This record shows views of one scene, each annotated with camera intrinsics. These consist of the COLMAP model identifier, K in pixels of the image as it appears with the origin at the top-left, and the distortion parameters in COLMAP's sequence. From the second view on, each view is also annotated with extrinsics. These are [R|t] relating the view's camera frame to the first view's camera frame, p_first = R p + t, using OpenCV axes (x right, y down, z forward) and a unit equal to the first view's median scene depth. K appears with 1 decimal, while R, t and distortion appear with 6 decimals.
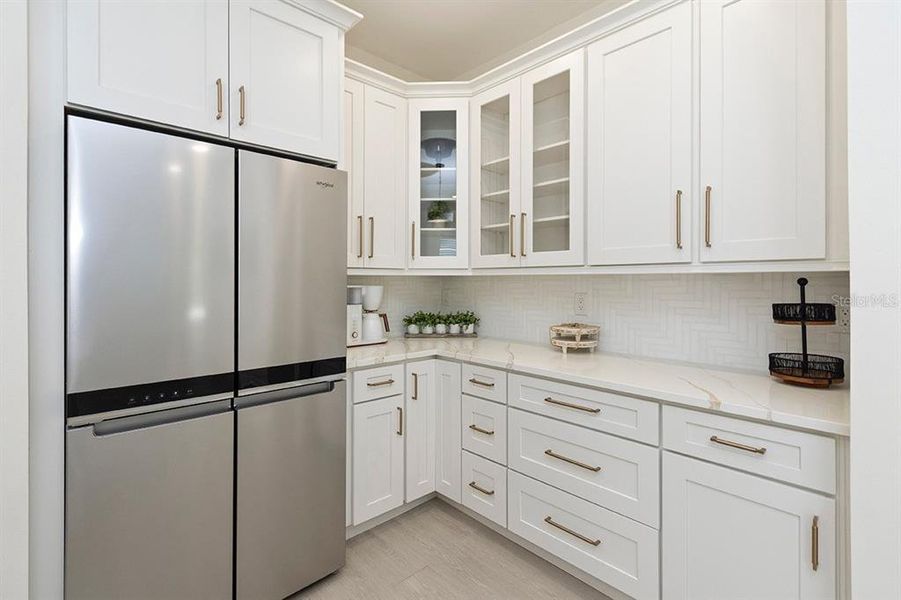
lens RADIAL K [[415.0, 0, 439.7], [0, 415.0, 282.7], [0, 0, 1]] dist [0.008686, -0.000128]
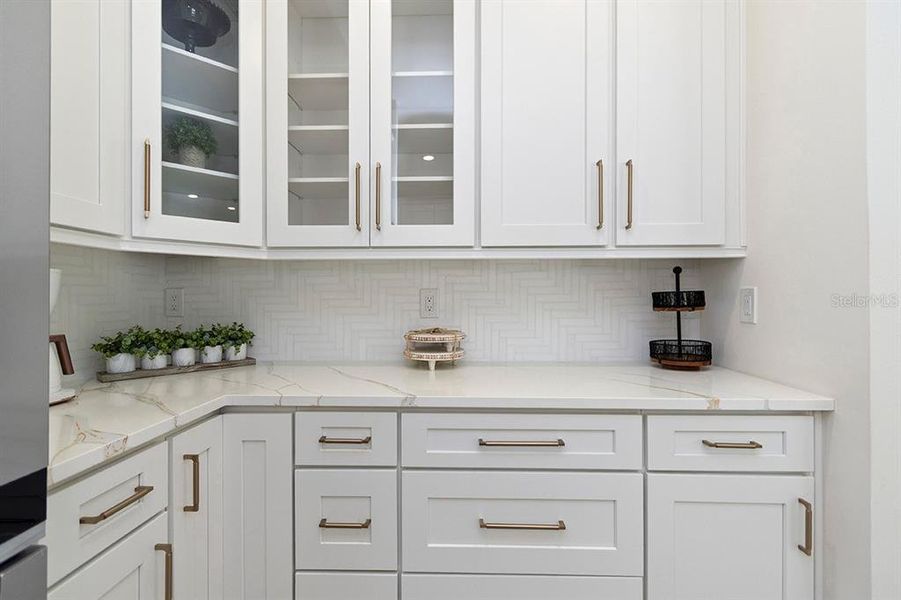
lens RADIAL K [[419.8, 0, 450.9], [0, 419.8, 295.3], [0, 0, 1]] dist [0.002114, 0.000075]
pose [[0.699579, 0.002892, 0.714550, -0.194556], [0.003777, 0.999963, -0.007745, 0.046525], [-0.714546, 0.008117, 0.699542, 0.469428]]
